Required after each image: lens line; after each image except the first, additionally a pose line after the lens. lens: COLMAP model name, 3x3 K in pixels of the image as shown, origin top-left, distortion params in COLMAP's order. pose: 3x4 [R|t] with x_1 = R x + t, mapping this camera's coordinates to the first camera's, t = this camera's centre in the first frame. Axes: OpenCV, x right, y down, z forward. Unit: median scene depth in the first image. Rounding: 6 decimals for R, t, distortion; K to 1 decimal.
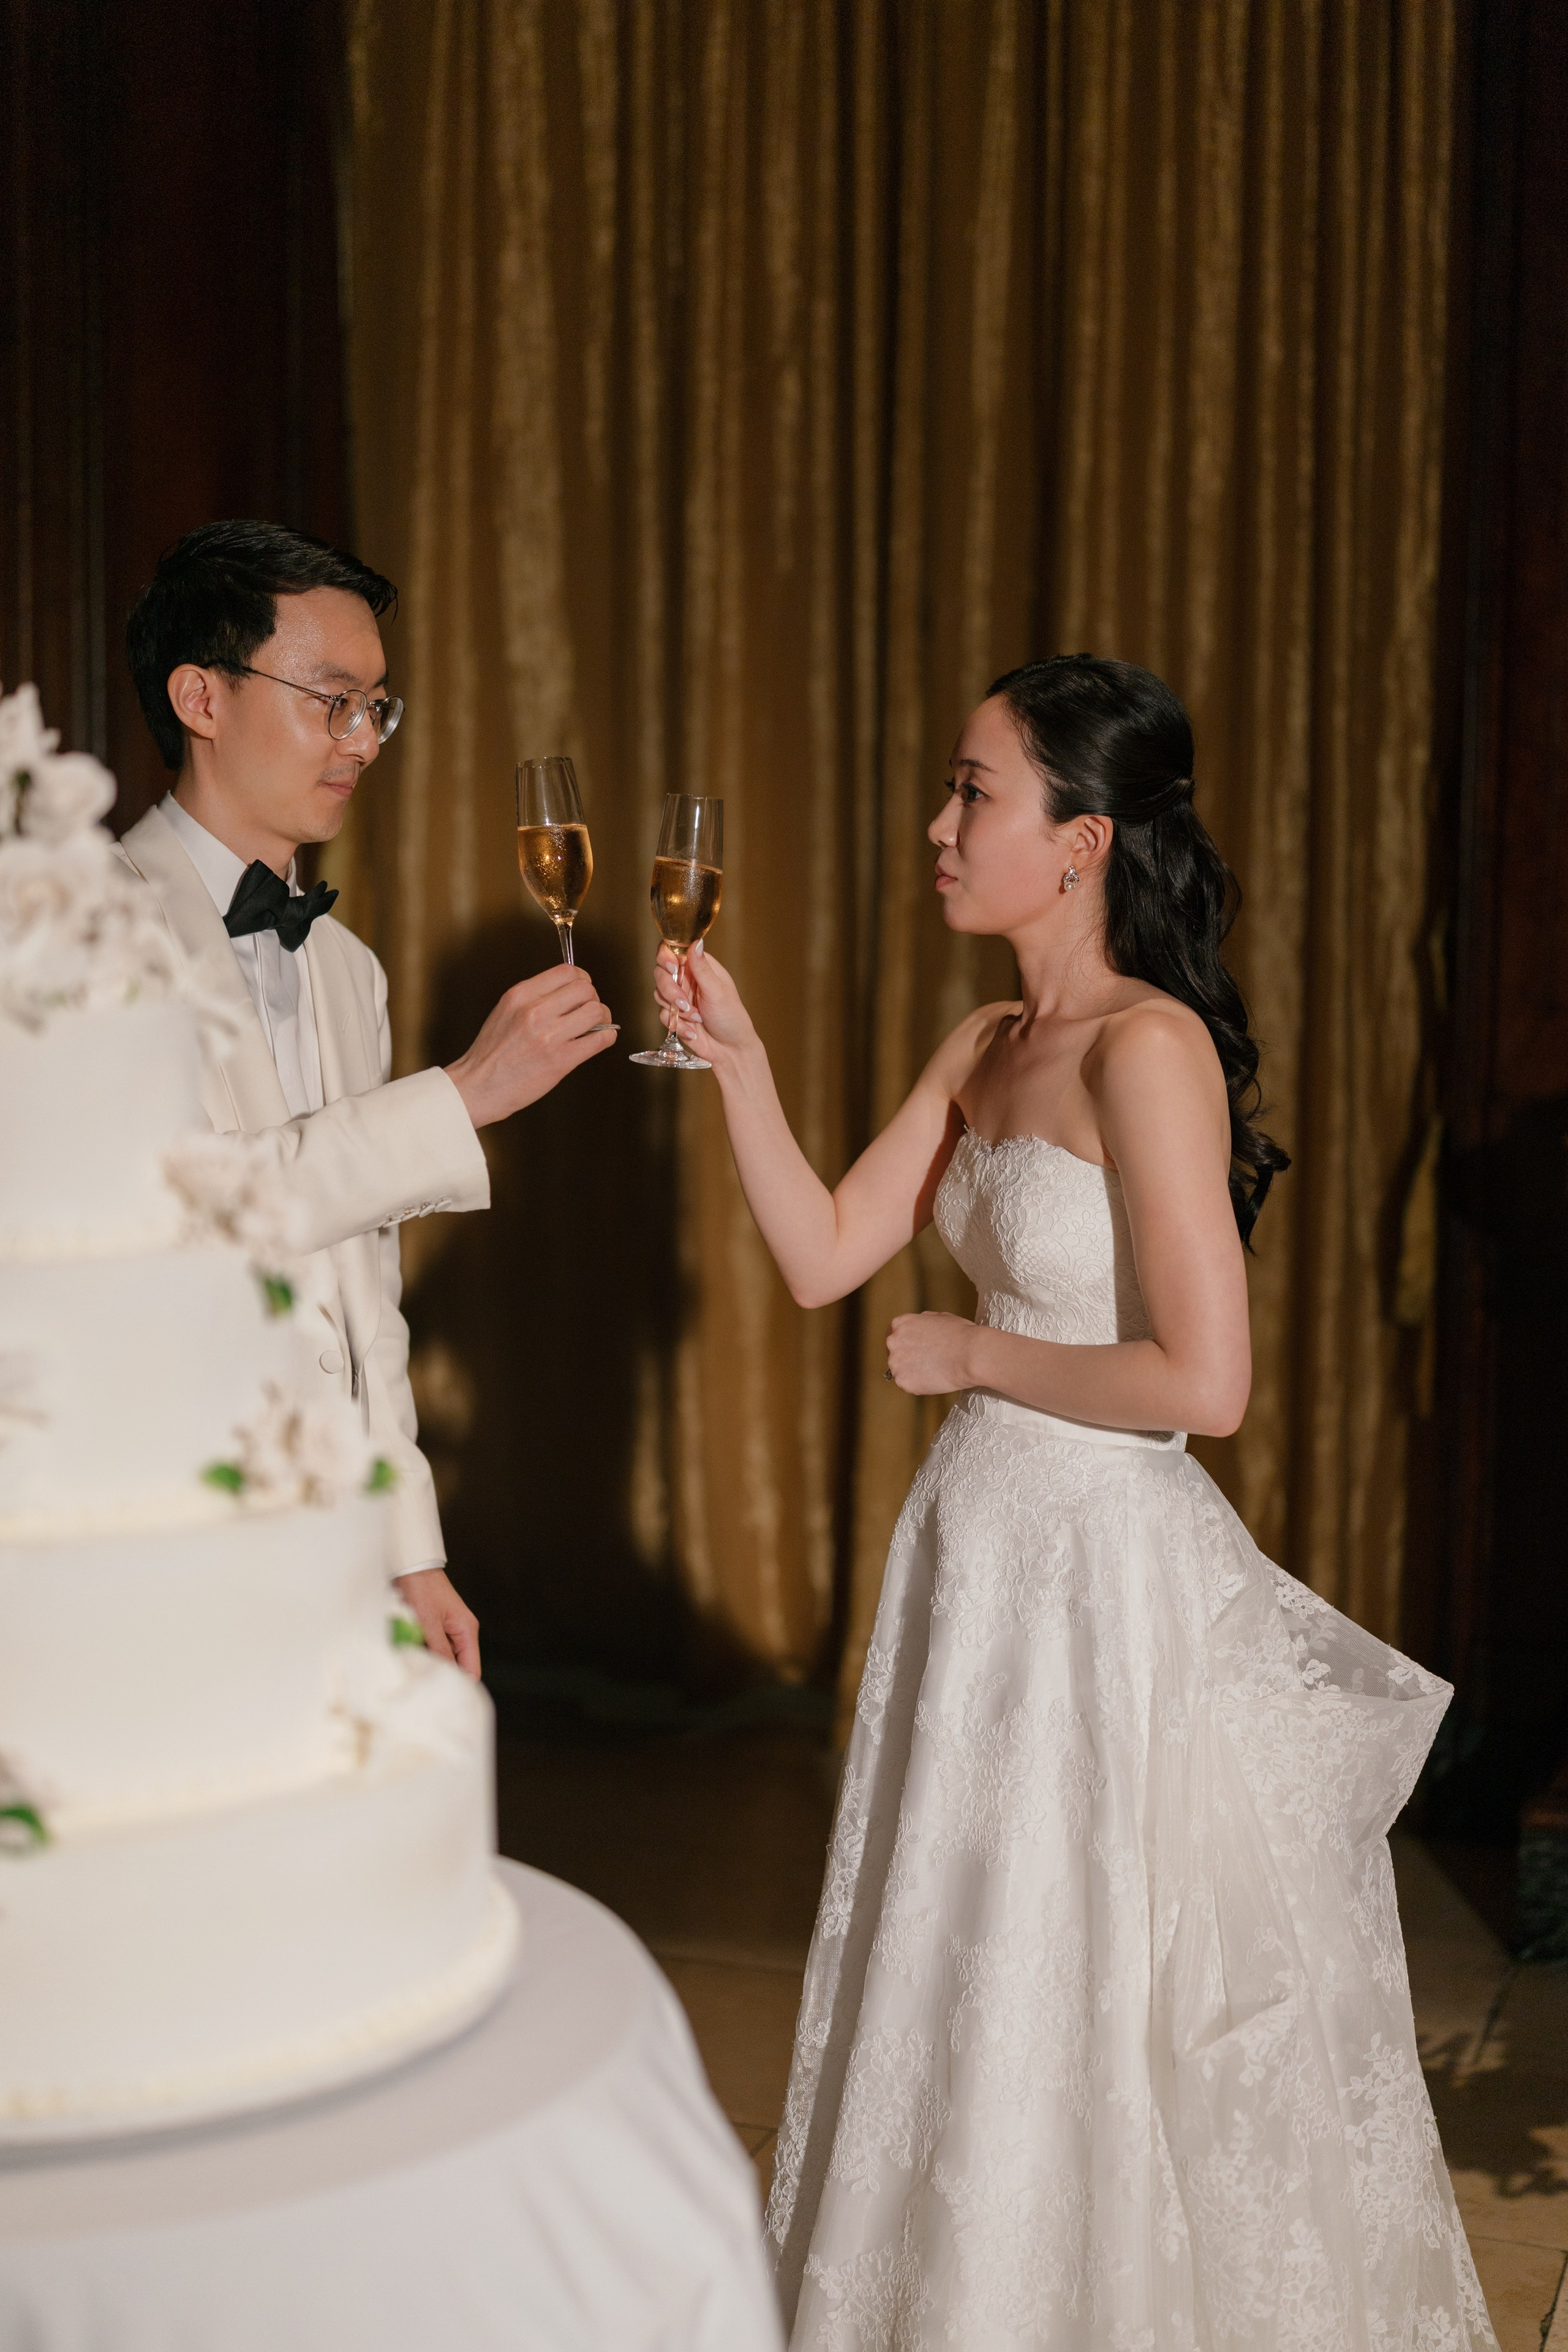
lens RADIAL K [[3256.3, 0, 698.2], [0, 3256.3, 1213.0], [0, 0, 1]] dist [0.001527, 0.000000]
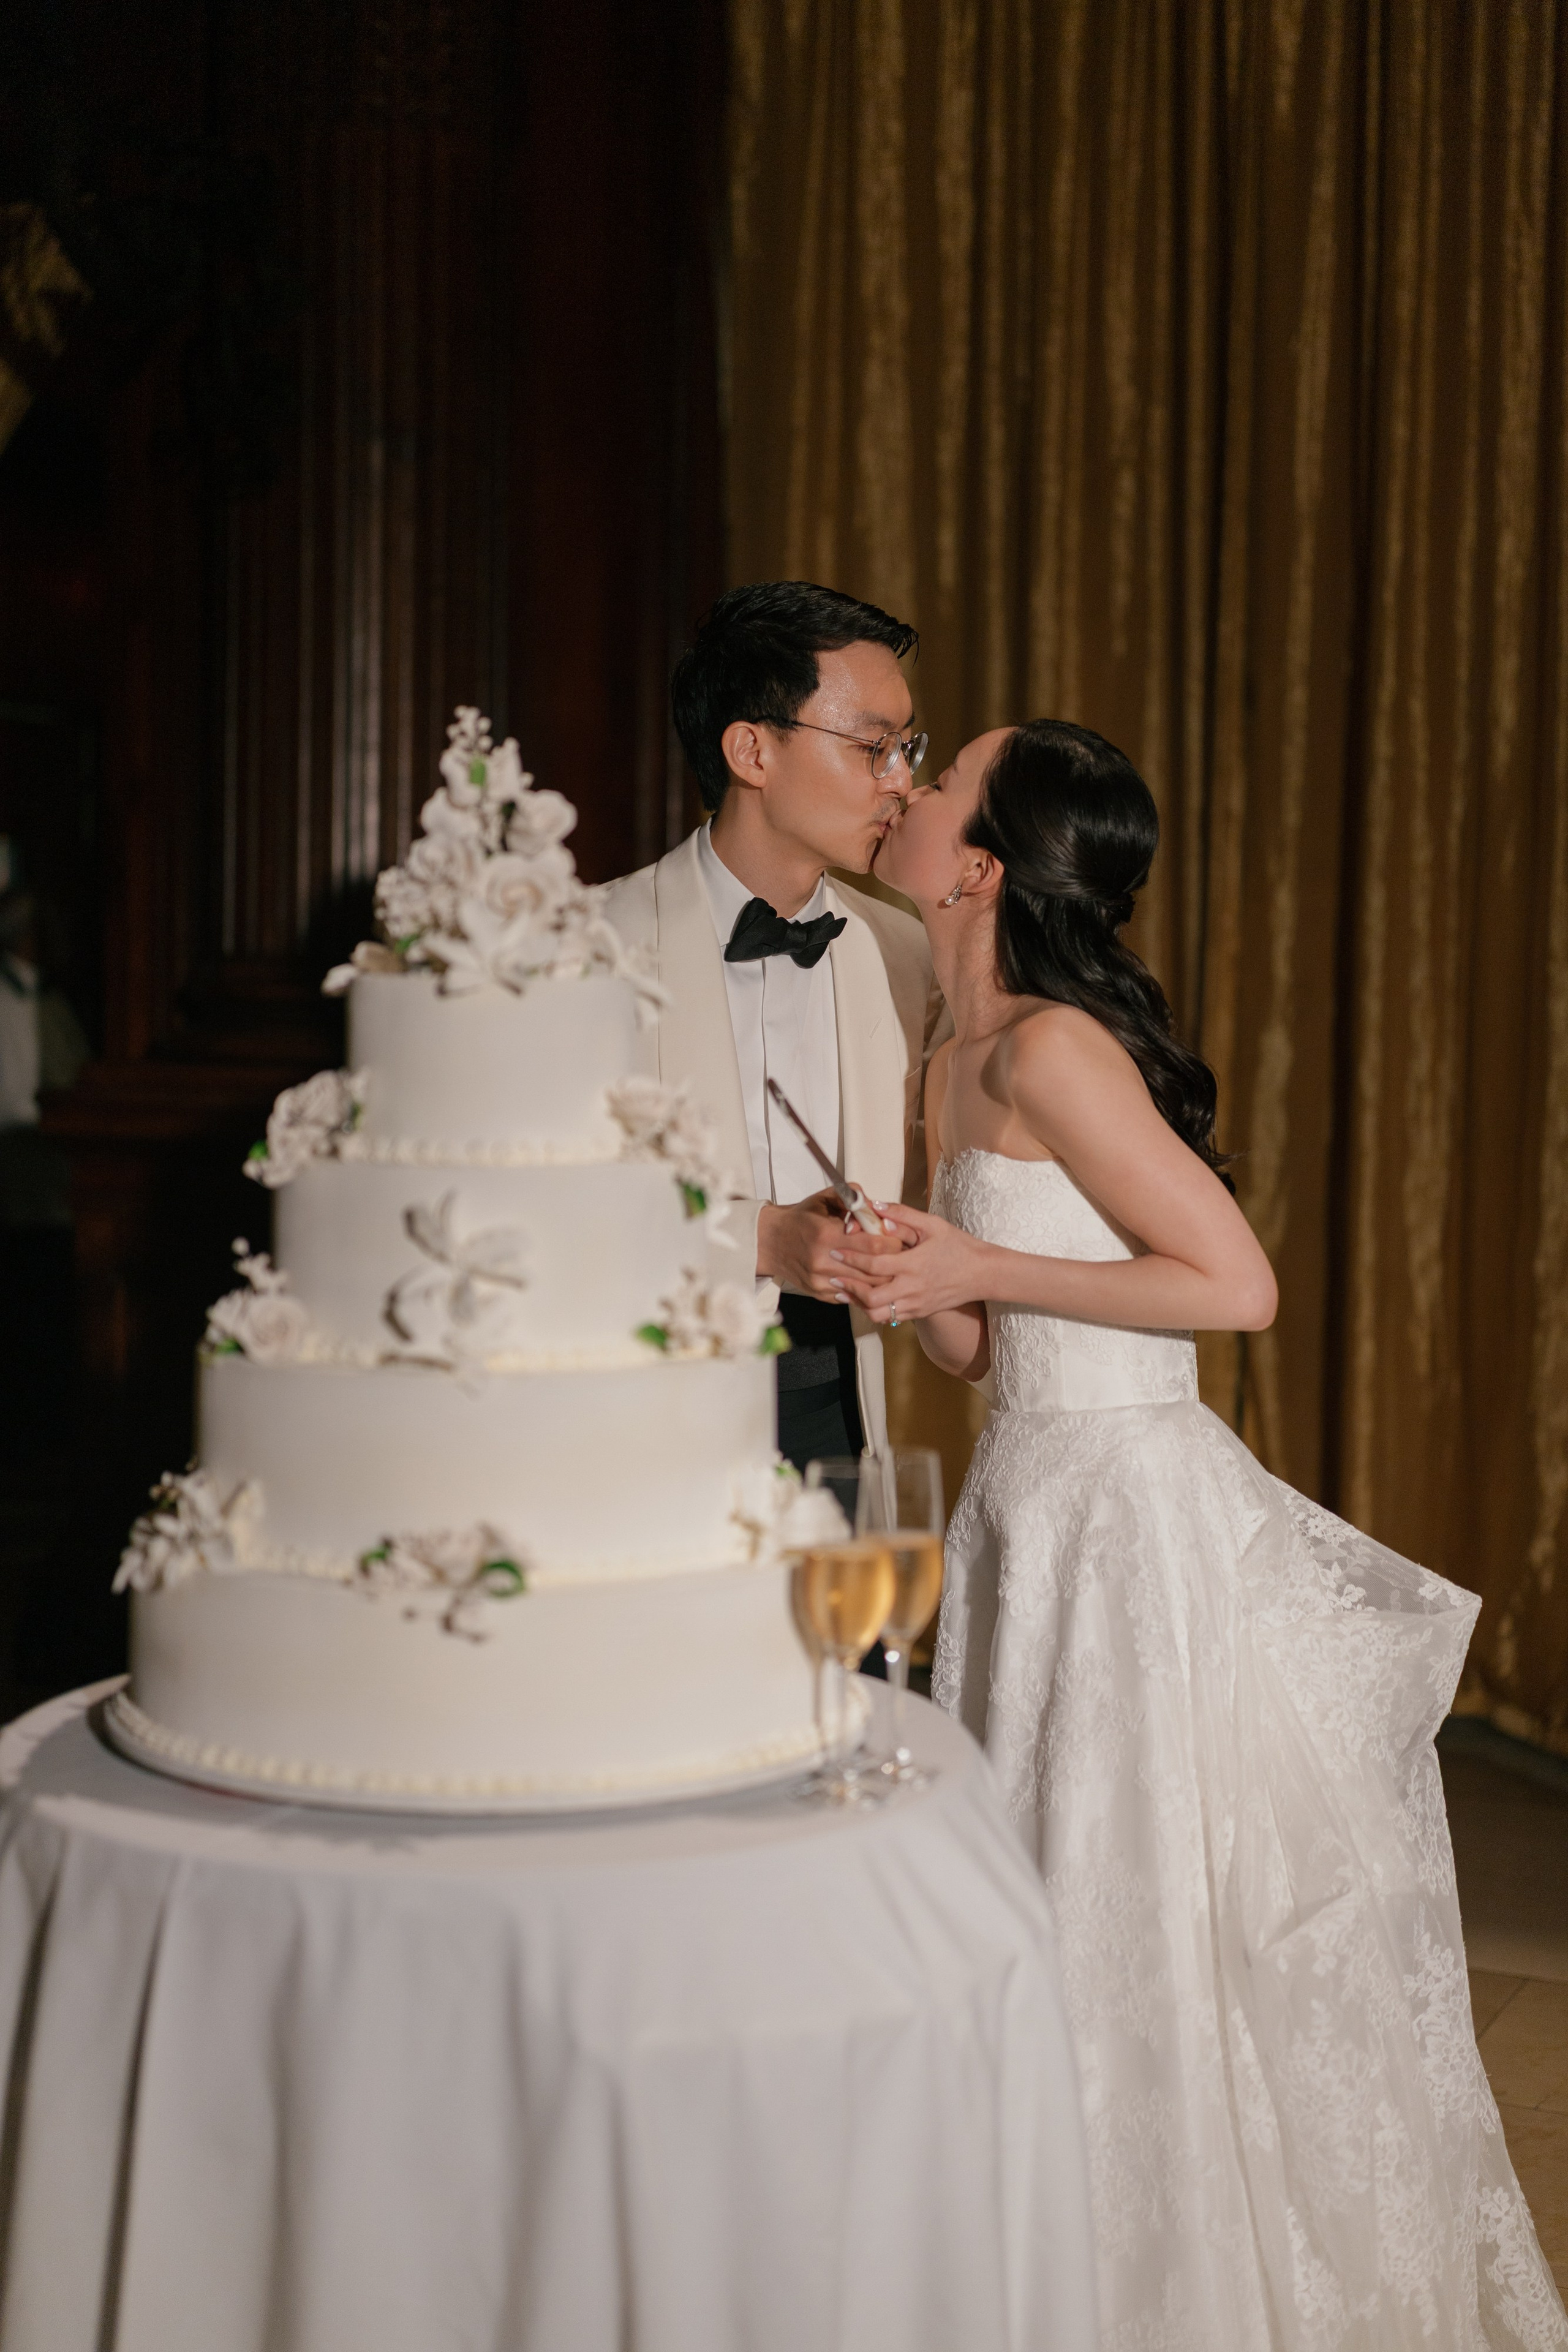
lens RADIAL K [[3256.3, 0, 753.7], [0, 3256.3, 1190.5], [0, 0, 1]] dist [0.001527, 0.000000]
pose [[0.995910, 0.010298, -0.089763, 0.004070], [-0.013159, 0.999422, -0.031330, 0.020401], [0.089389, 0.032383, 0.995470, -0.099550]]
